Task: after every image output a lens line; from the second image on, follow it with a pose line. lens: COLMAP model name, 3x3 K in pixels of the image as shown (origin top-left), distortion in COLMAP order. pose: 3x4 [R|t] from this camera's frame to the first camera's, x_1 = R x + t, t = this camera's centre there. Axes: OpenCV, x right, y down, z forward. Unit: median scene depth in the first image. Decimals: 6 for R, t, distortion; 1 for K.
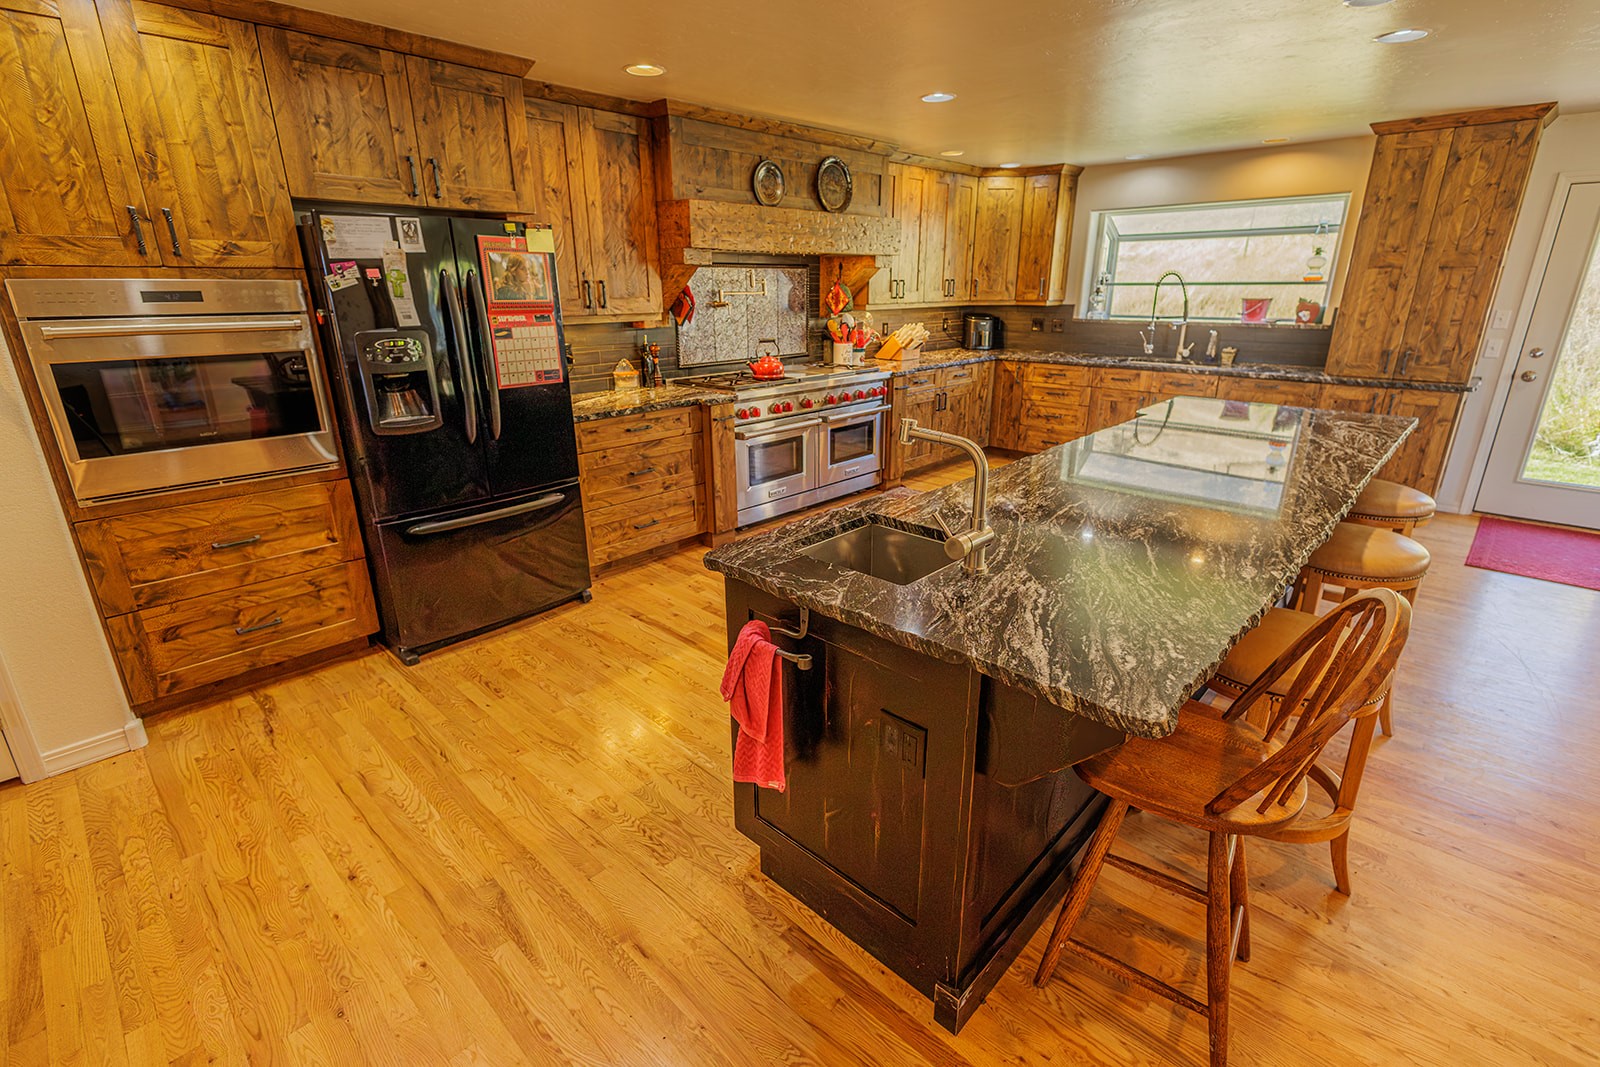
lens RADIAL K [[733.1, 0, 799.9], [0, 733.1, 533.5], [0, 0, 1]] dist [0.015376, -0.006532]
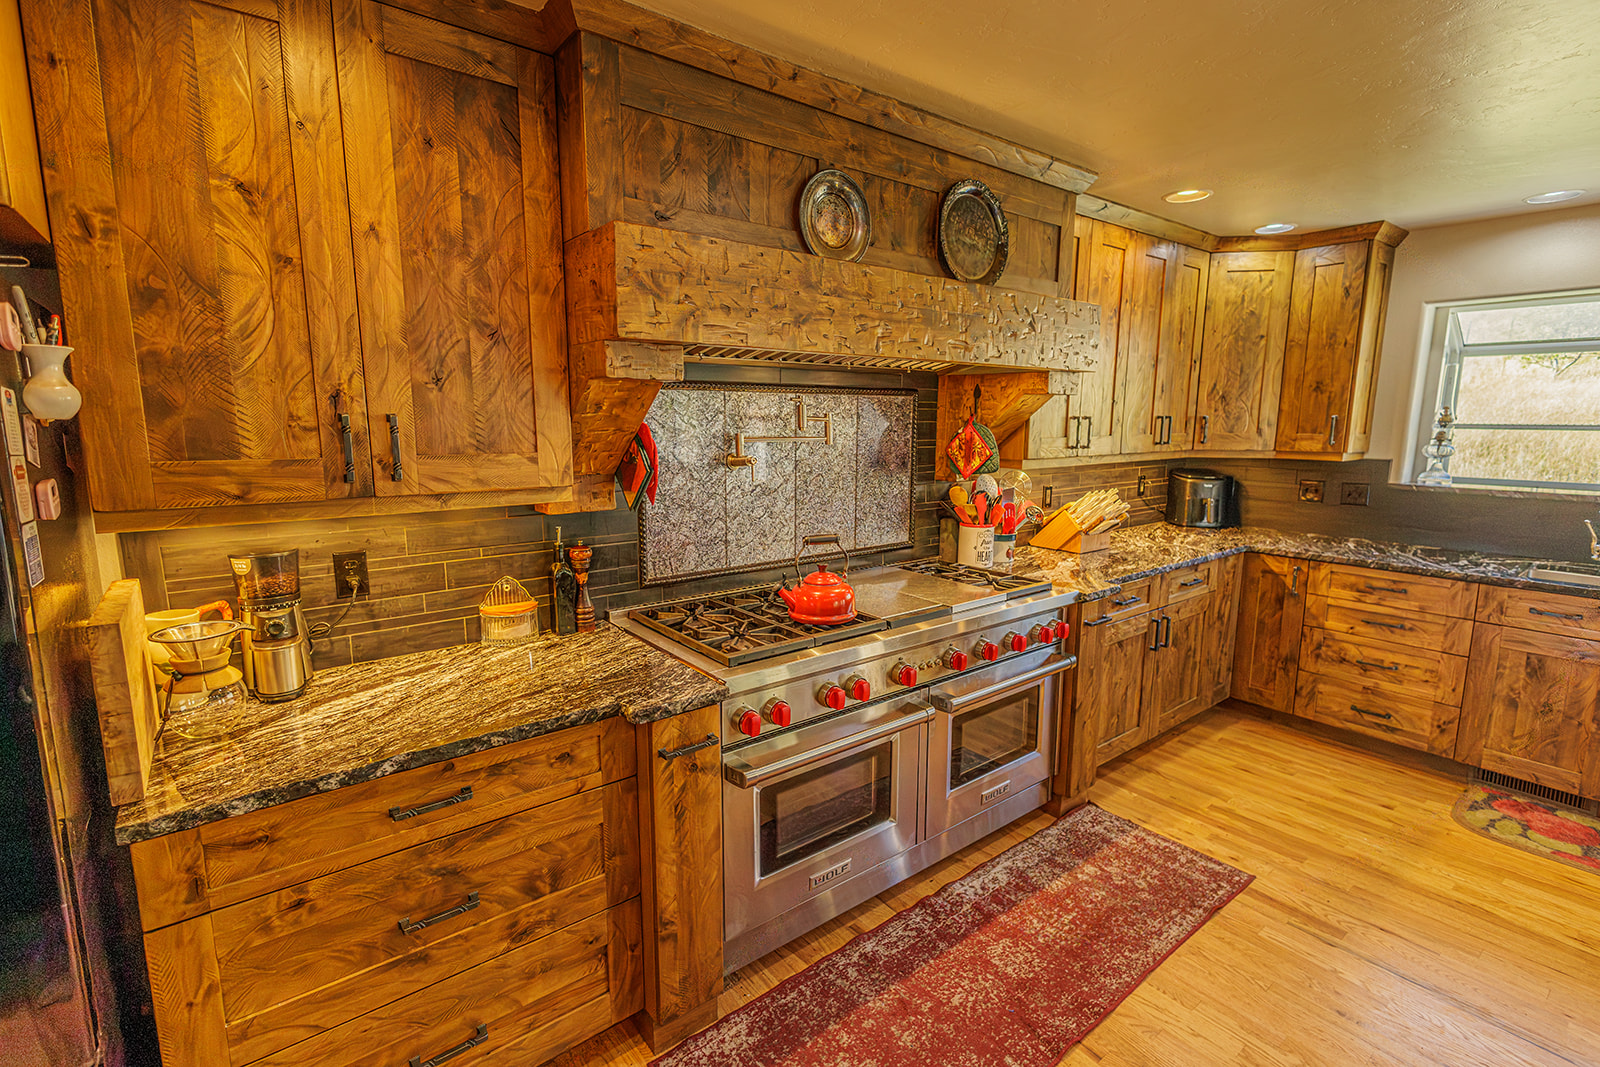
lens RADIAL K [[733.1, 0, 799.8], [0, 733.1, 531.4], [0, 0, 1]] dist [0.015376, -0.006532]
pose [[0.988927, 0.031240, -0.145076, 0.010655], [-0.055658, 0.984310, -0.167439, -0.214833], [0.137569, 0.173660, 0.975150, 0.616778]]
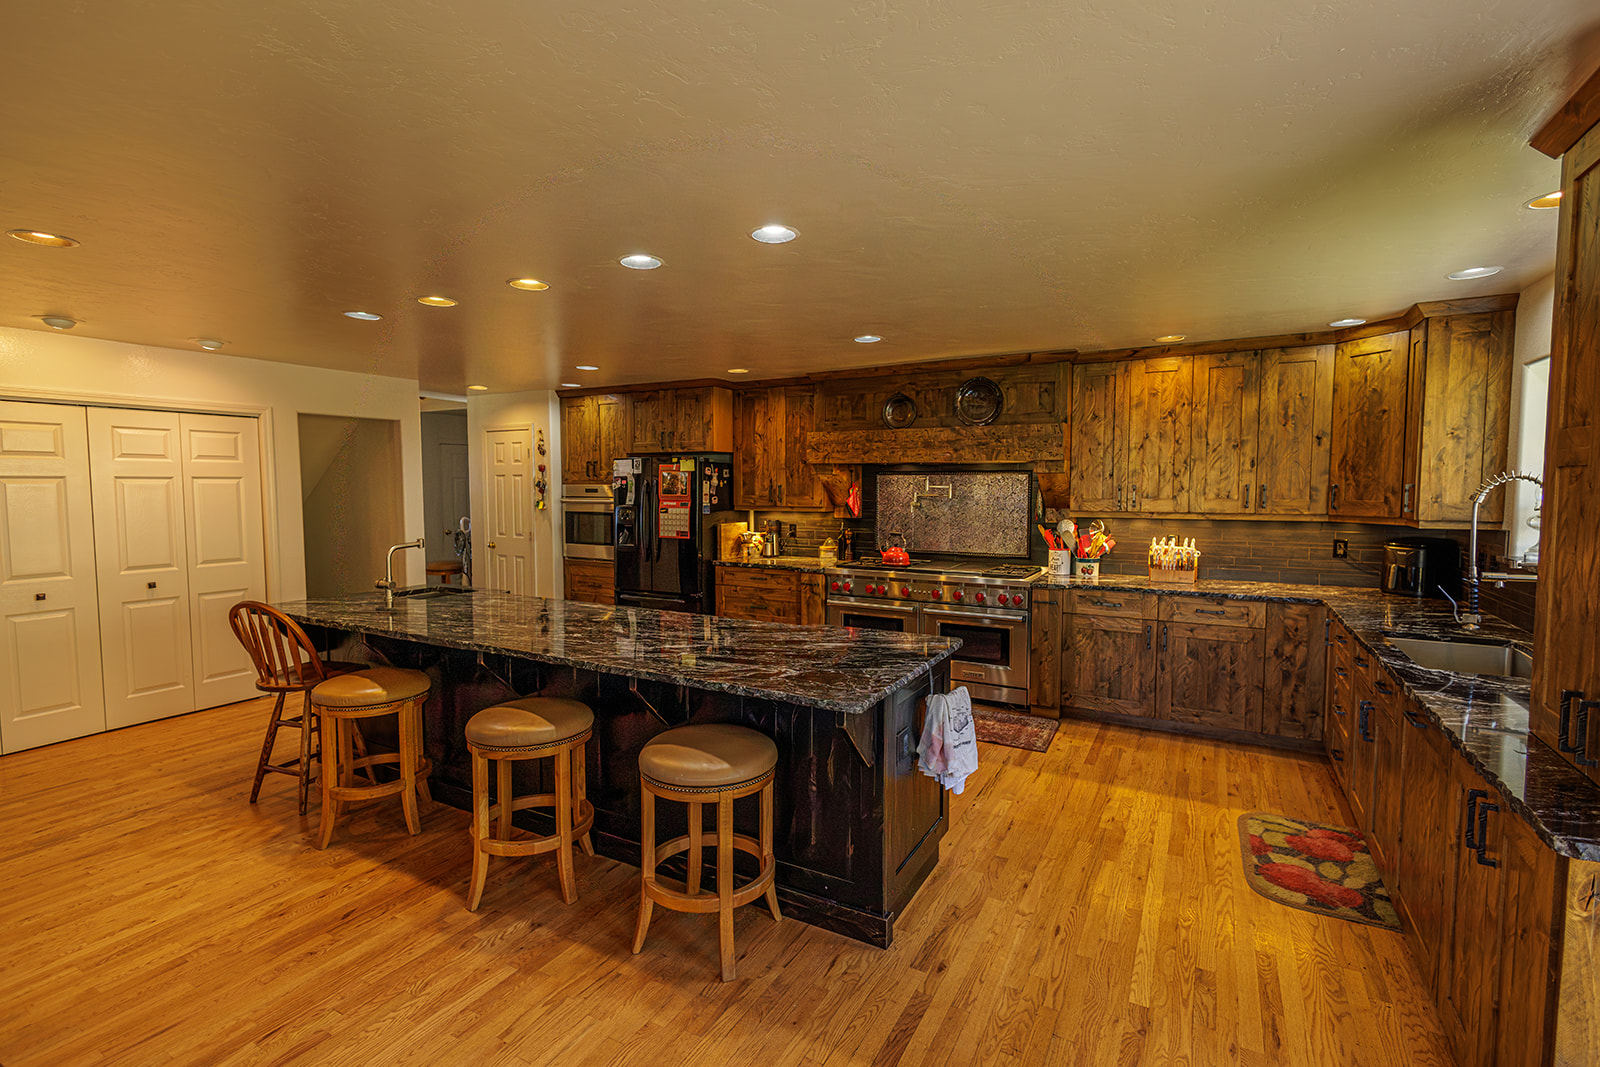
lens RADIAL K [[733.1, 0, 800.9], [0, 733.1, 530.9], [0, 0, 1]] dist [0.015376, -0.006532]
pose [[0.247444, 0.066294, -0.966632, 1.194666], [-0.315058, 0.948945, -0.015569, -0.228414], [0.916248, 0.308398, 0.255697, 0.636539]]
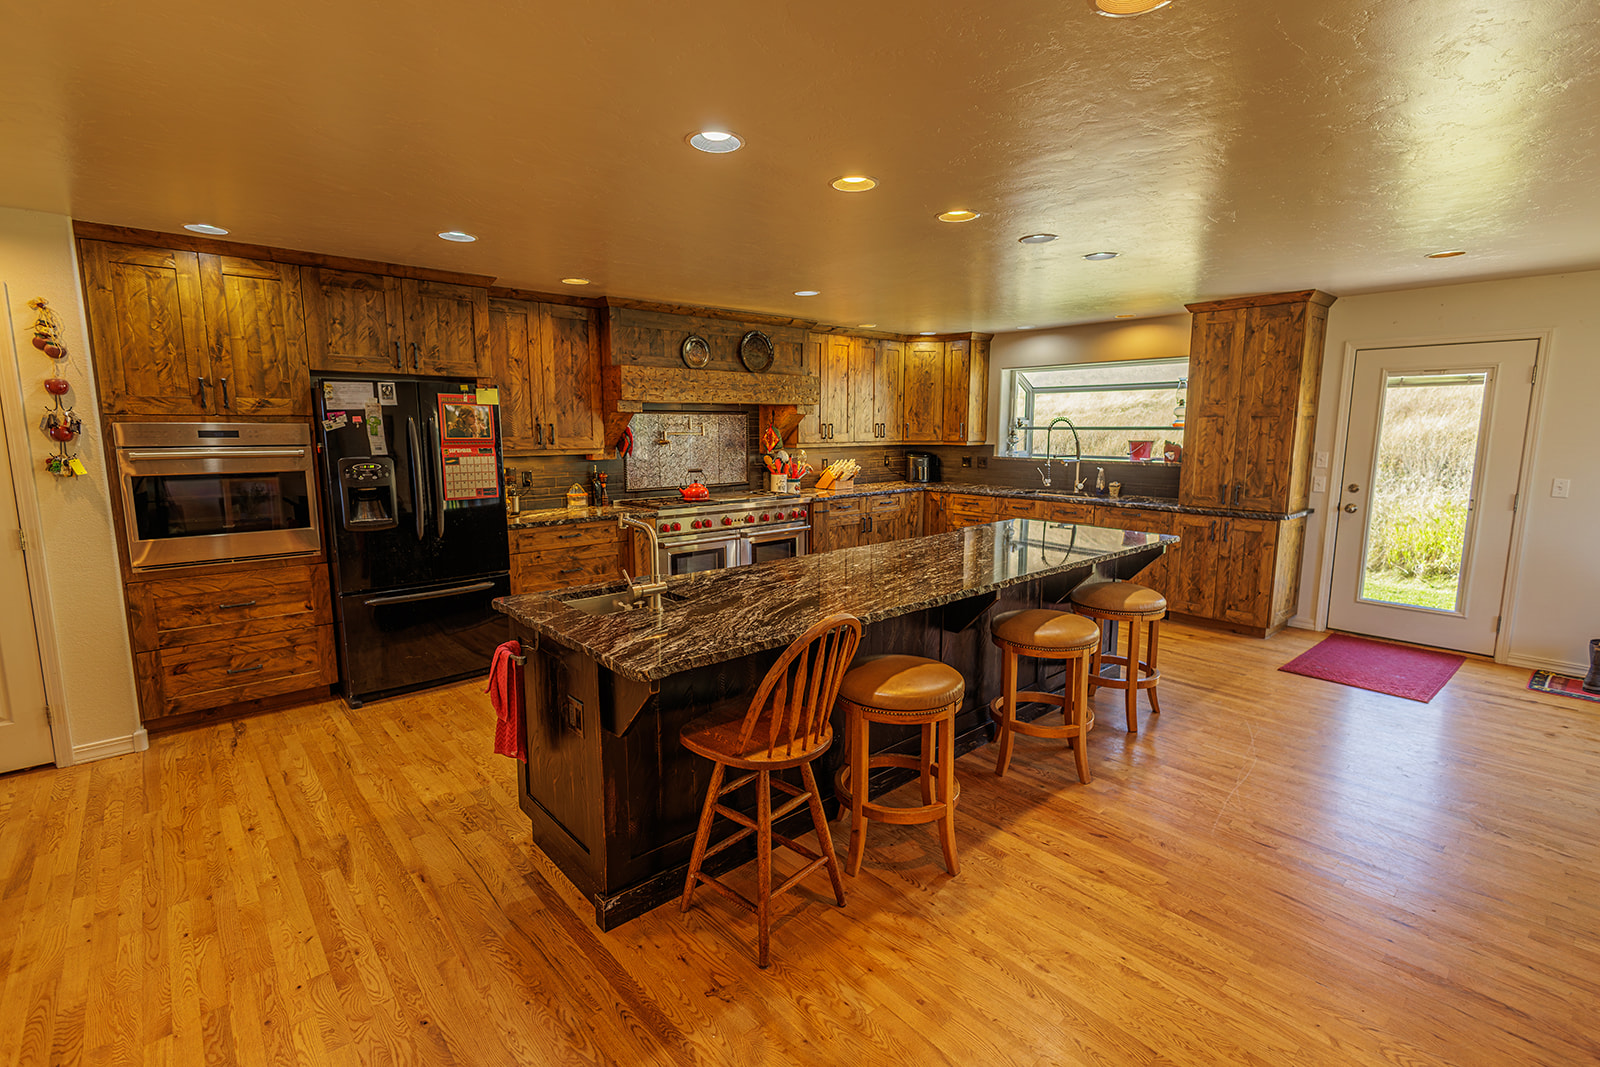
lens RADIAL K [[733.1, 0, 800.1], [0, 733.1, 533.0], [0, 0, 1]] dist [0.015376, -0.006532]
pose [[0.996288, 0.017028, -0.084379, 0.268787], [-0.031977, 0.983307, -0.179124, 0.062649], [0.079921, 0.181157, 0.980201, -0.197510]]
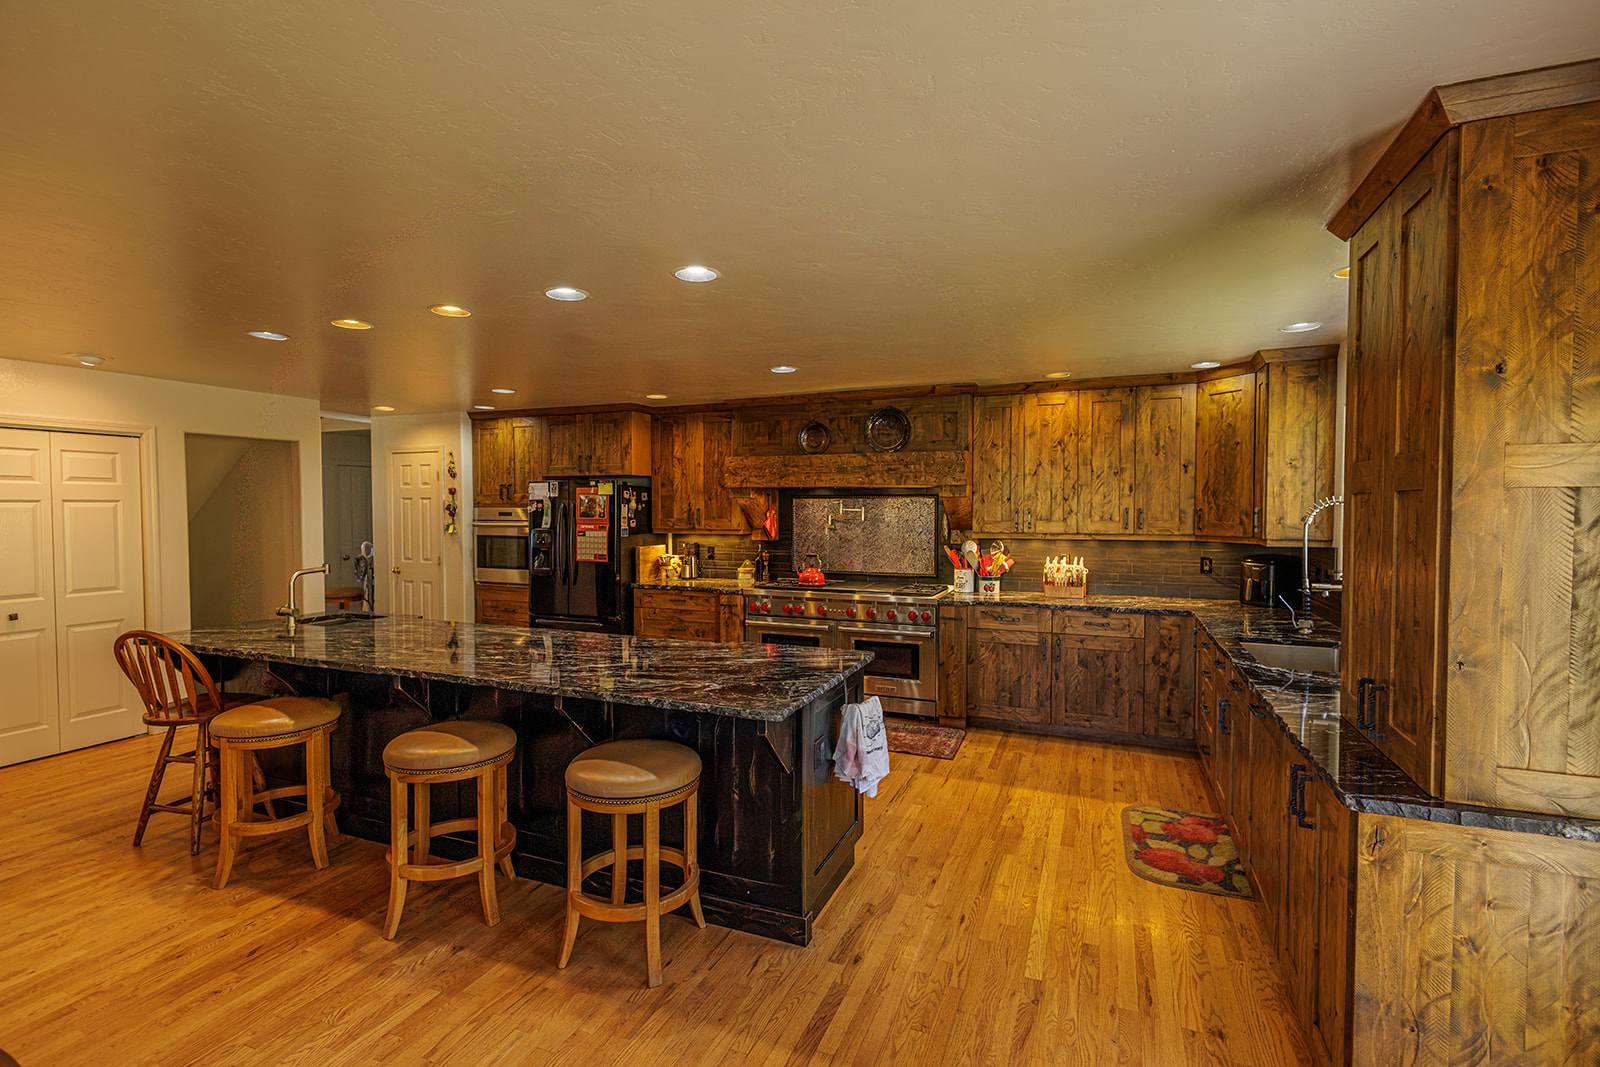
lens RADIAL K [[733.1, 0, 801.5], [0, 733.1, 531.8], [0, 0, 1]] dist [0.015376, -0.006532]
pose [[0.357295, 0.036084, -0.933294, 1.232623], [-0.304027, 0.949325, -0.079687, -0.224128], [0.883124, 0.312219, 0.350159, 0.621586]]
